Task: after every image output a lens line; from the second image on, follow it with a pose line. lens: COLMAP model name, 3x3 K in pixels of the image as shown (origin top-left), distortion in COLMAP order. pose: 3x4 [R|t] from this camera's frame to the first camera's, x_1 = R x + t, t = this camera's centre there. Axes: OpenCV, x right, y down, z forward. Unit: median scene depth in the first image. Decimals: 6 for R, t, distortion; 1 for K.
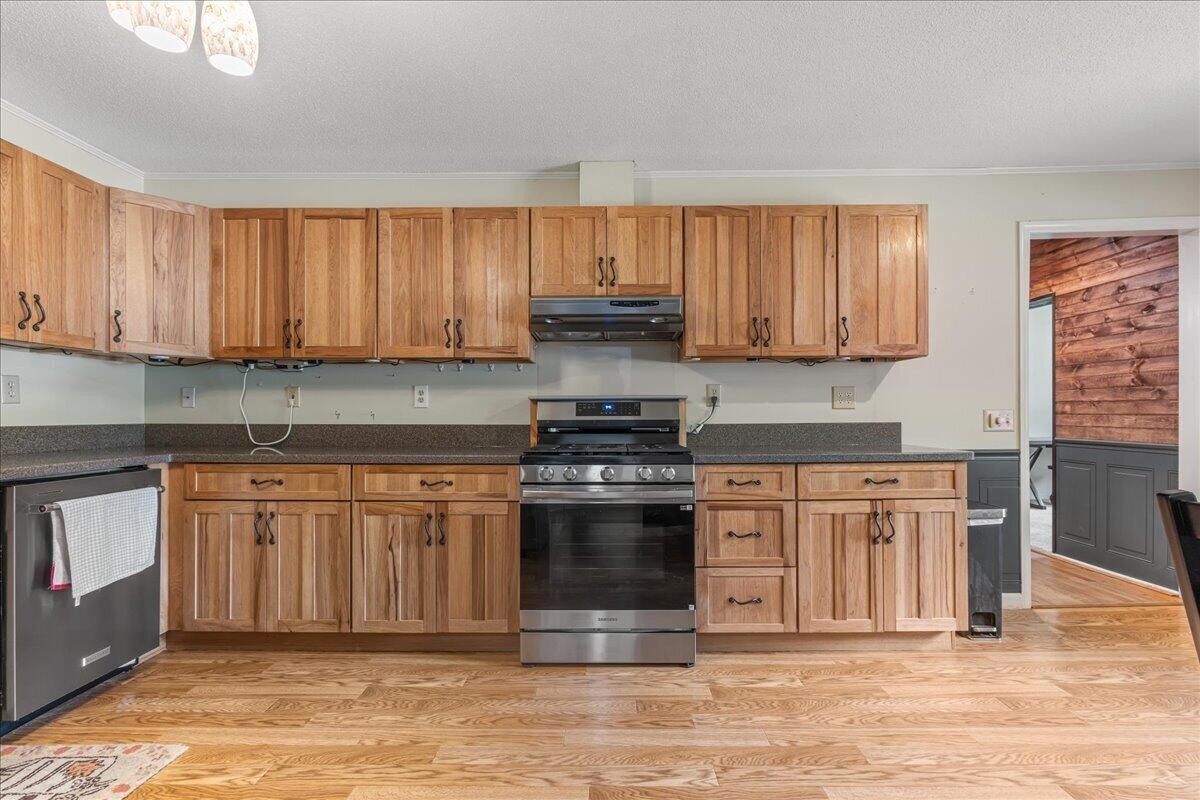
lens RADIAL K [[574.4, 0, 604.9], [0, 574.4, 413.1], [0, 0, 1]] dist [-0.001183, 0.002221]
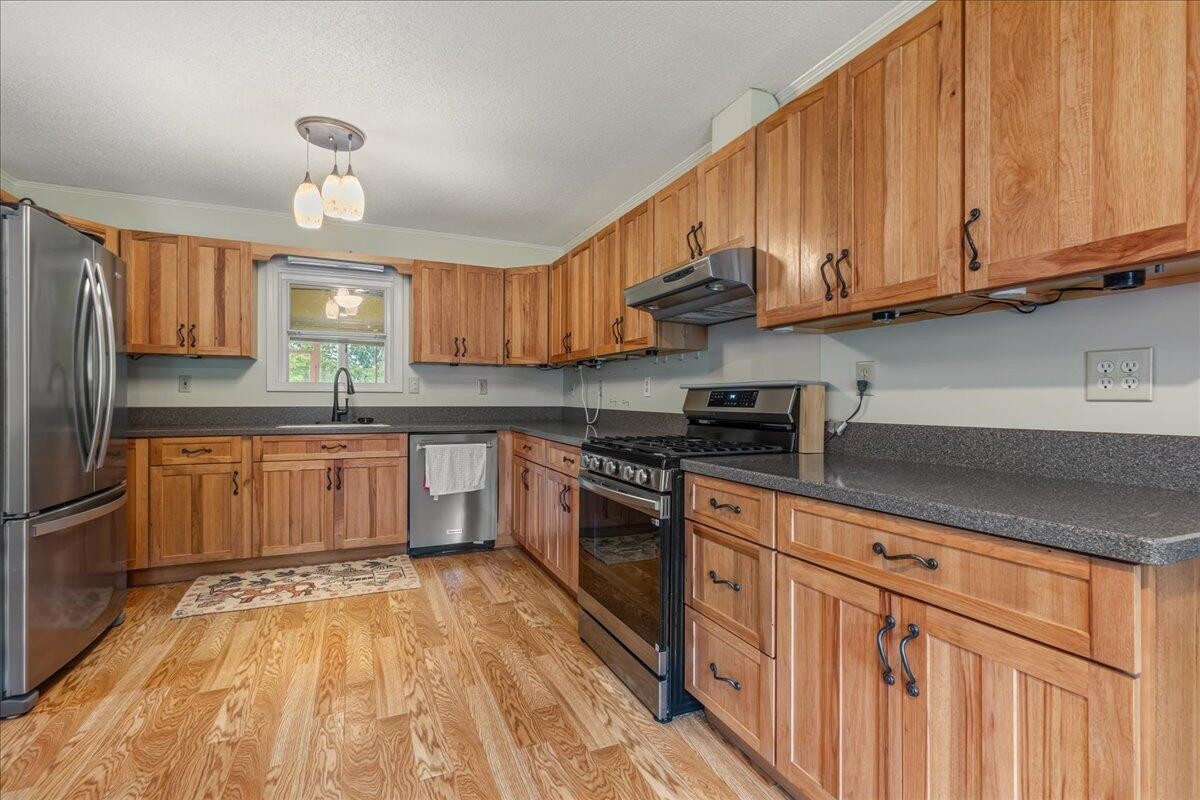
lens RADIAL K [[553.6, 0, 600.0], [0, 553.6, 400.0], [0, 0, 1]] dist [0.000095, 0.000276]
pose [[0.411672, 0.007033, -0.911305, 0.724781], [-0.006429, 0.999968, 0.004813, -0.008926], [0.911310, 0.003877, 0.411704, 0.538827]]
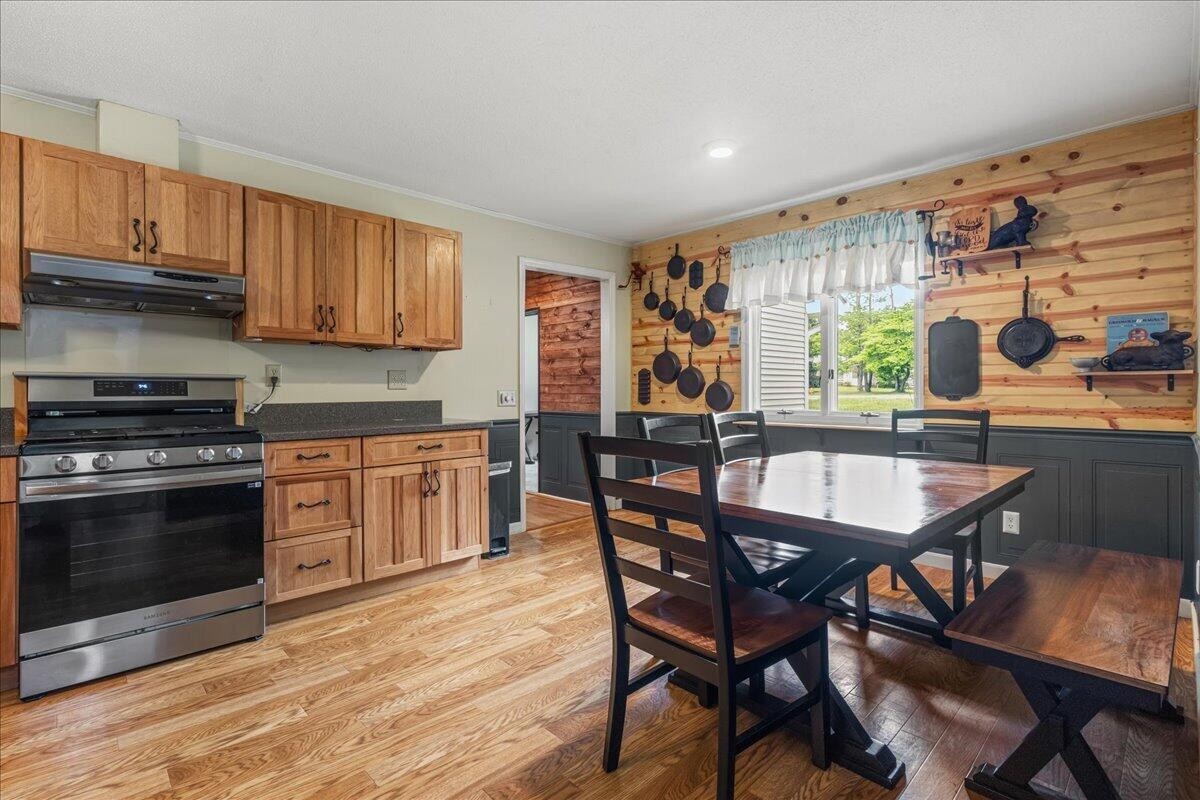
lens RADIAL K [[559.0, 0, 598.6], [0, 559.0, 395.2], [0, 0, 1]] dist [0.000557, 0.000707]
pose [[0.718970, -0.002990, 0.695035, -0.097149], [0.000231, 0.999992, 0.004063, -0.000076], [-0.695041, -0.002761, 0.718965, -0.128505]]
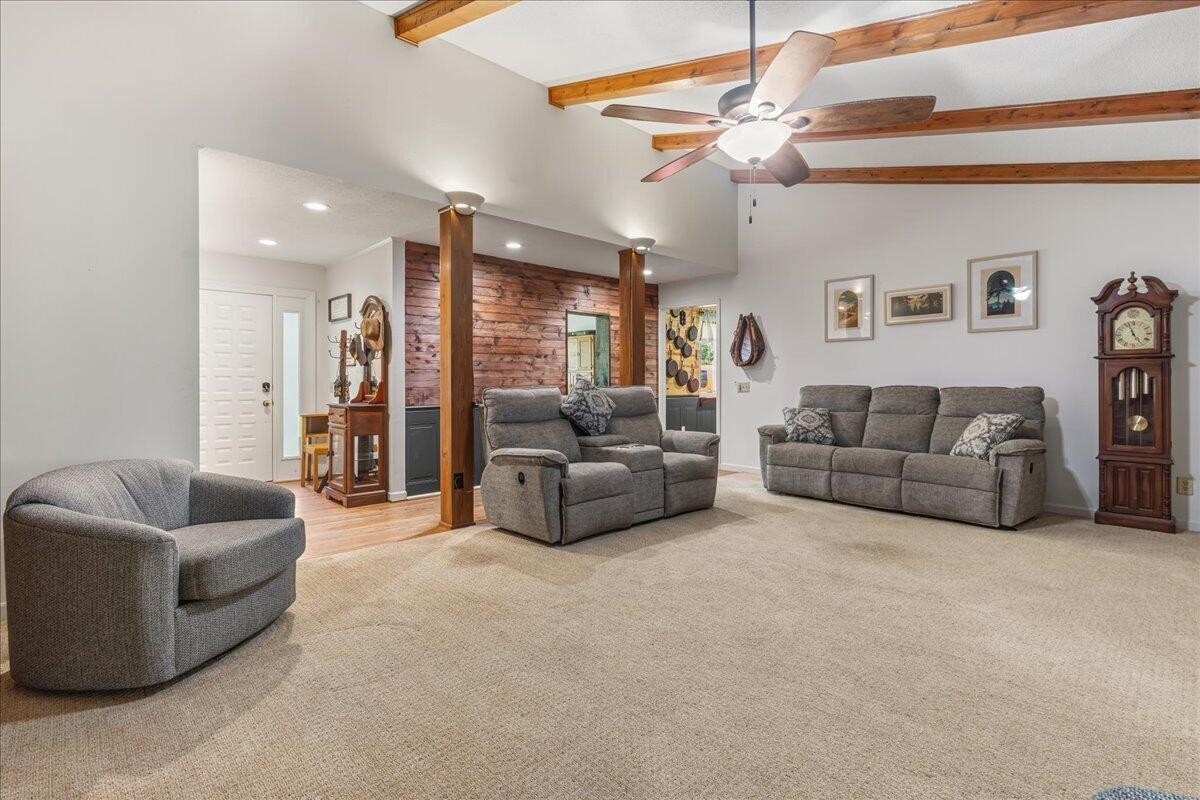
lens RADIAL K [[562.1, 0, 599.5], [0, 562.1, 391.2], [0, 0, 1]] dist [-0.001608, 0.000747]
pose [[-0.688562, -0.003807, 0.725167, -0.631428], [0.005516, 0.999930, 0.010487, 0.009924], [-0.725156, 0.011221, -0.688493, 3.297118]]
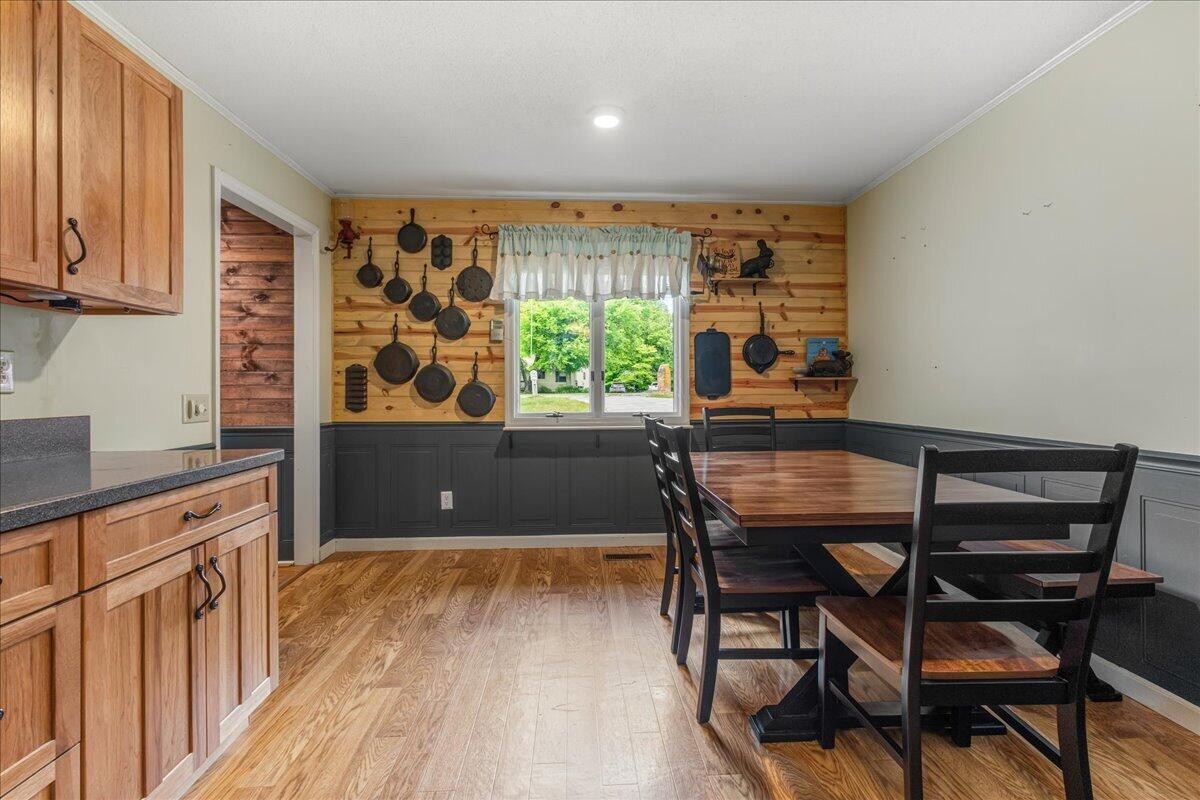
lens RADIAL K [[562.1, 0, 599.5], [0, 562.1, 391.2], [0, 0, 1]] dist [-0.001608, 0.000747]
pose [[-0.055954, 0.003776, 0.998426, -0.124442], [0.009359, 0.999951, -0.003257, -0.003258], [-0.998389, 0.009162, -0.055987, 0.561882]]
